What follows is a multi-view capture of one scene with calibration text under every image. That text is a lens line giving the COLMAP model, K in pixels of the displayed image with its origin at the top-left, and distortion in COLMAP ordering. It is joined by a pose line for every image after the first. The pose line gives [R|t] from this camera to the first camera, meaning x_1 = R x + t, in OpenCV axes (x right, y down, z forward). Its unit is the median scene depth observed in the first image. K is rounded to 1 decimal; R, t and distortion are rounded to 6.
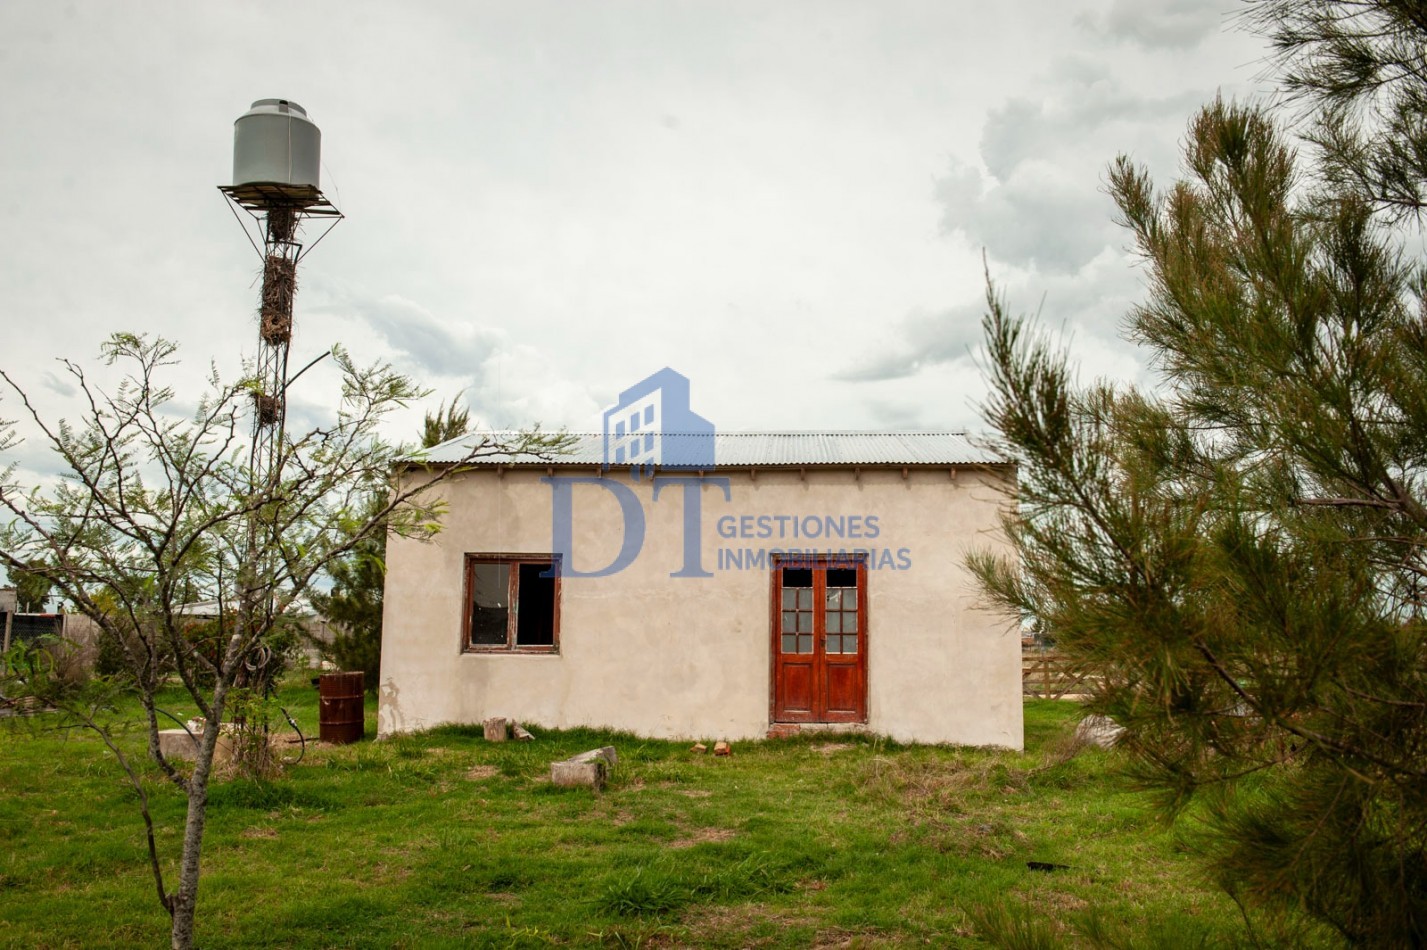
lens RADIAL K [[1201.5, 0, 713.5], [0, 1201.5, 475.0], [0, 0, 1]] dist [-0.026608, -0.002929]
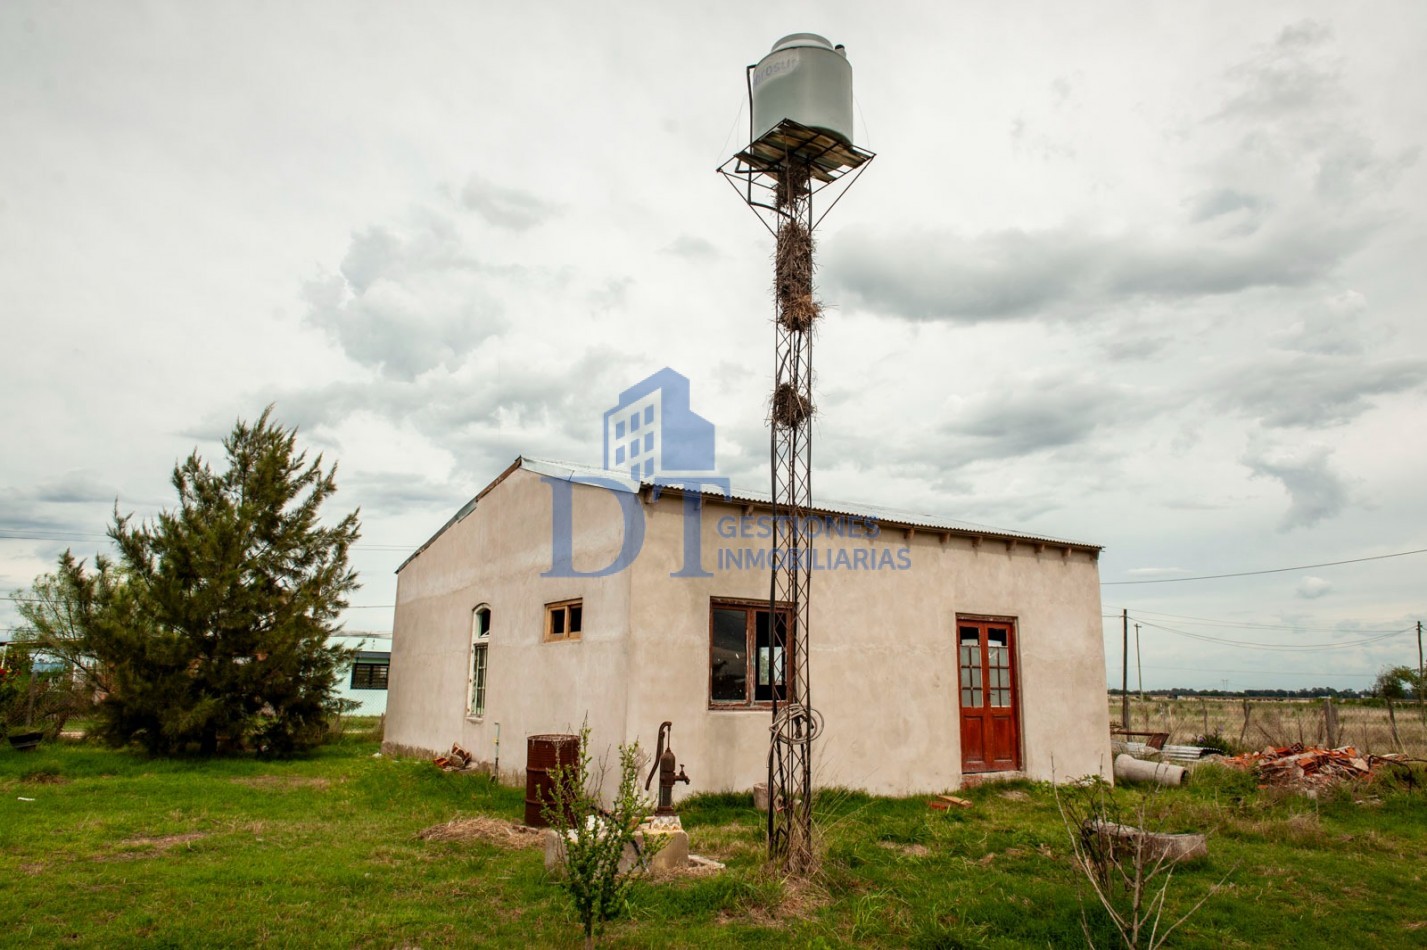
lens RADIAL K [[961.7, 0, 713.5], [0, 961.7, 475.0], [0, 0, 1]] dist [0.001970, -0.002451]
pose [[0.812926, 0.126267, 0.568514, -0.640235], [-0.085961, 0.991536, -0.097304, 0.045972], [-0.575988, 0.030231, 0.816899, 0.421454]]
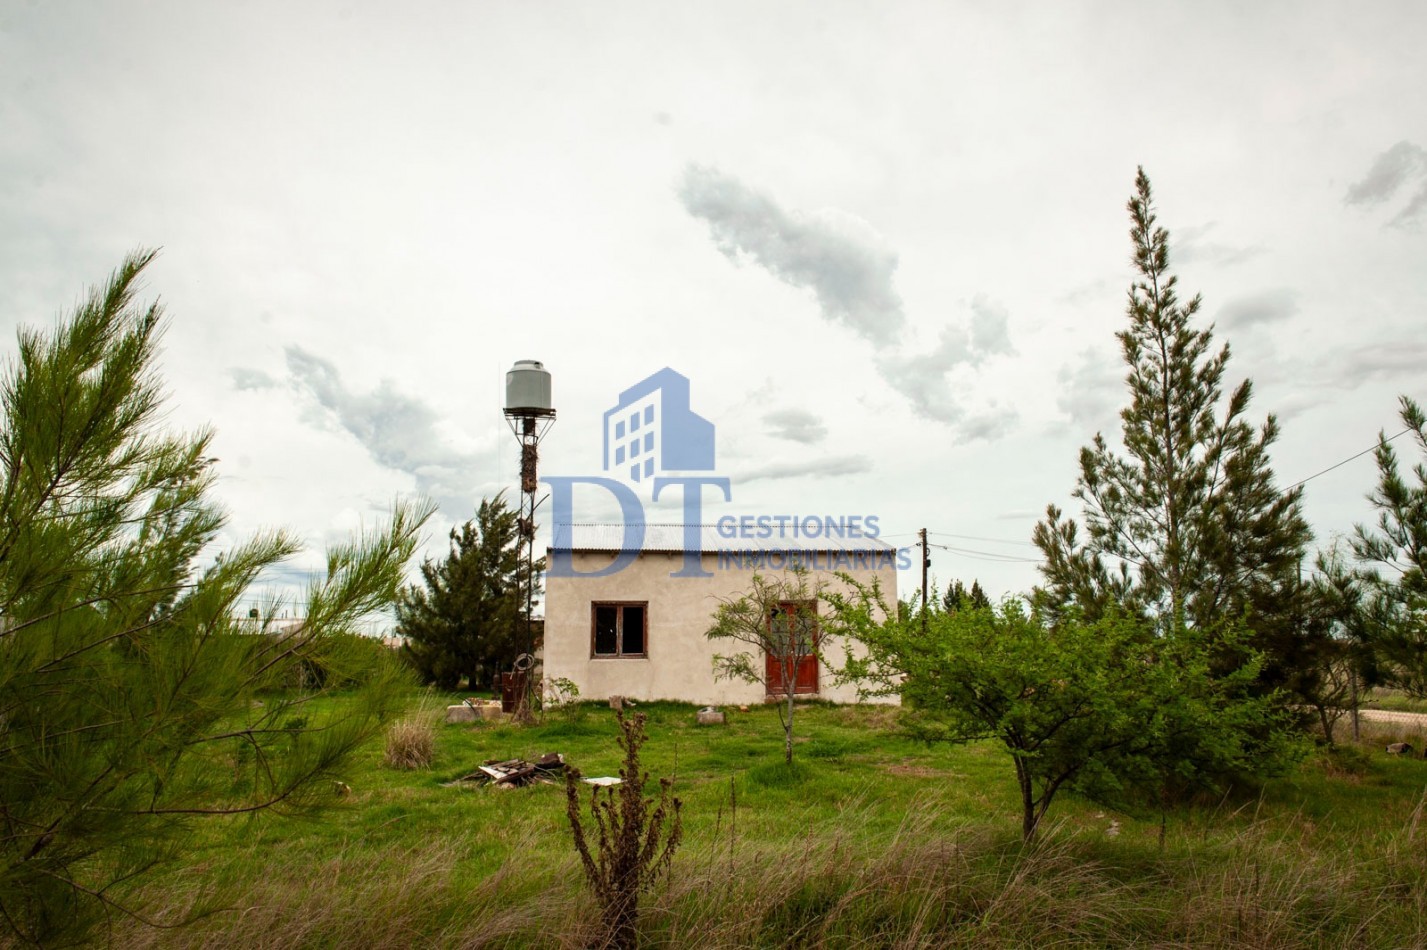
lens RADIAL K [[1001.3, 0, 713.5], [0, 1001.3, 475.0], [0, 0, 1]] dist [0.004203, 0.003524]
pose [[0.984500, 0.013686, 0.174849, -0.297387], [-0.007679, 0.999358, -0.034985, -0.070204], [-0.175215, 0.033100, 0.983974, -0.479689]]
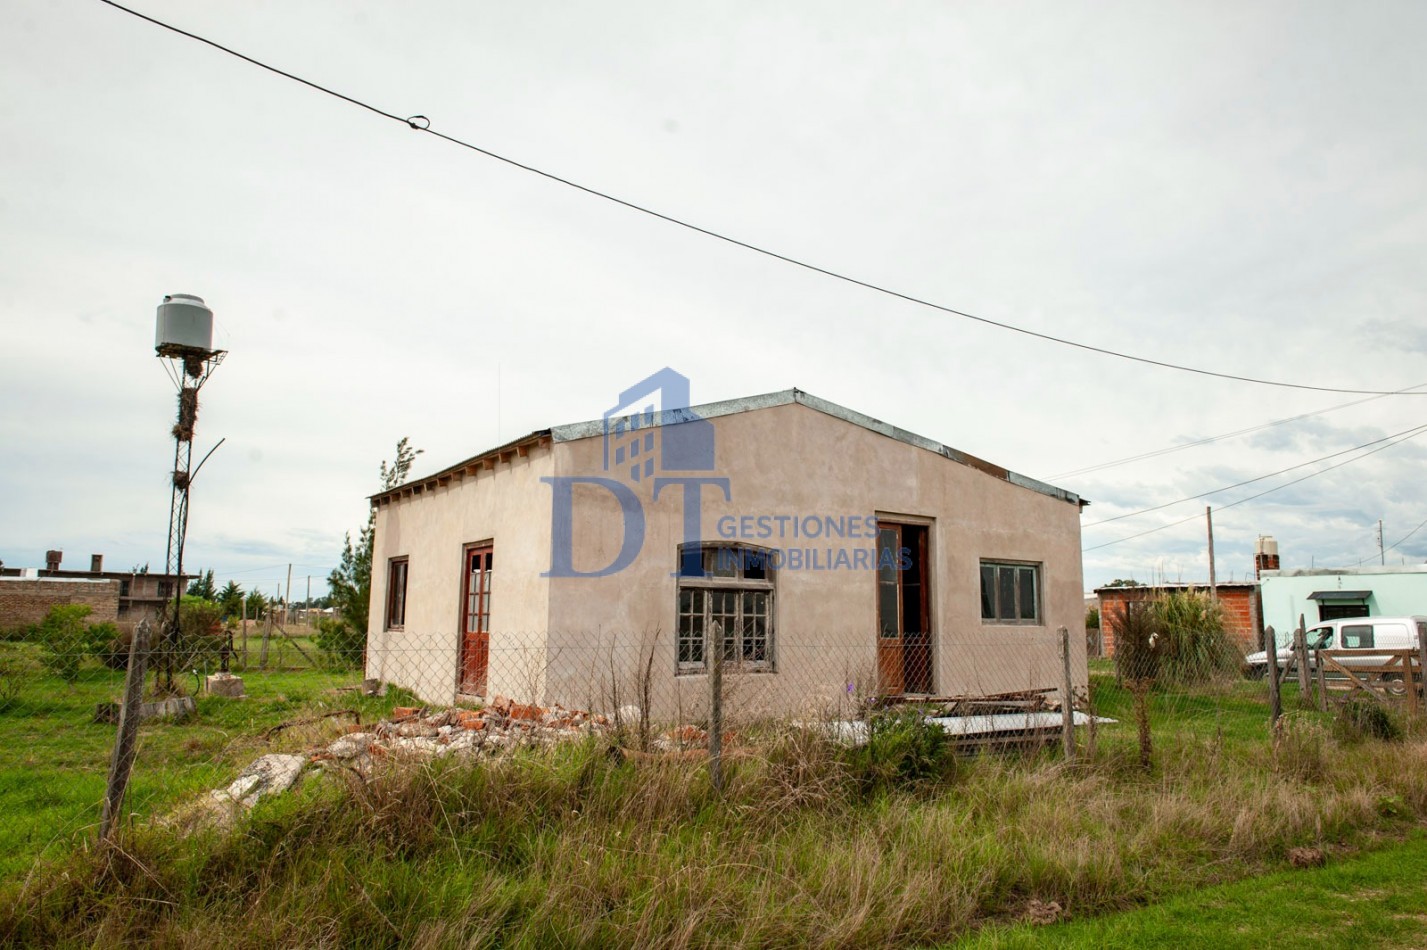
lens RADIAL K [[961.7, 0, 713.5], [0, 961.7, 475.0], [0, 0, 1]] dist [0.001970, -0.002451]
pose [[0.602090, -0.125473, -0.788508, 0.926586], [0.104971, 0.991442, -0.077612, 0.096944], [0.791498, -0.036041, 0.610108, 0.640064]]
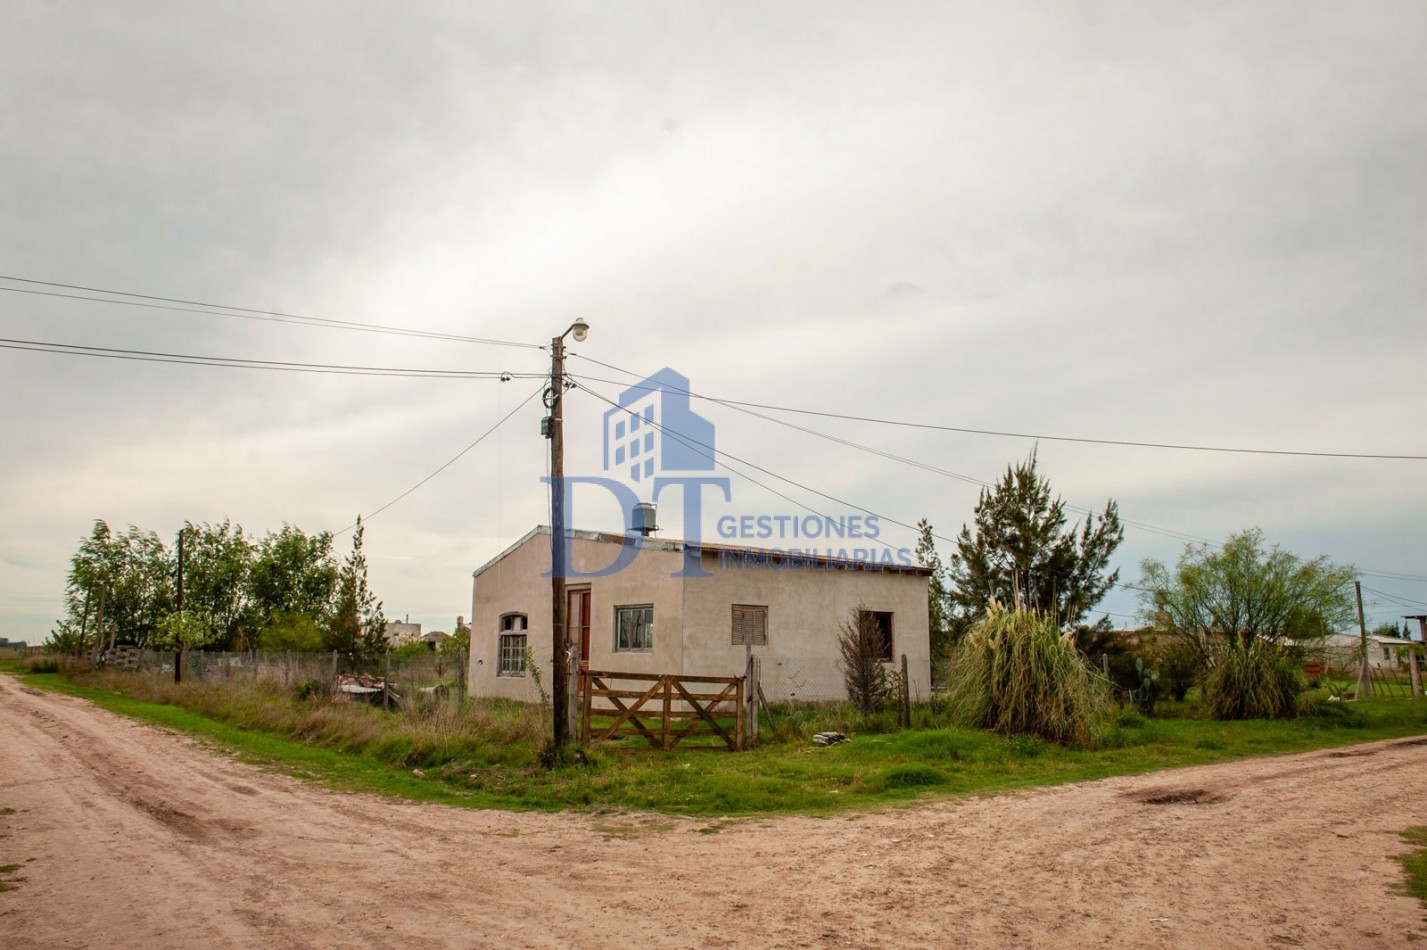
lens RADIAL K [[961.7, 0, 713.5], [0, 961.7, 475.0], [0, 0, 1]] dist [0.001970, -0.002451]
pose [[-0.739452, -0.141013, -0.658275, 1.165289], [0.074315, 0.954743, -0.288000, 0.378490], [0.669095, -0.261882, -0.695507, 2.660388]]
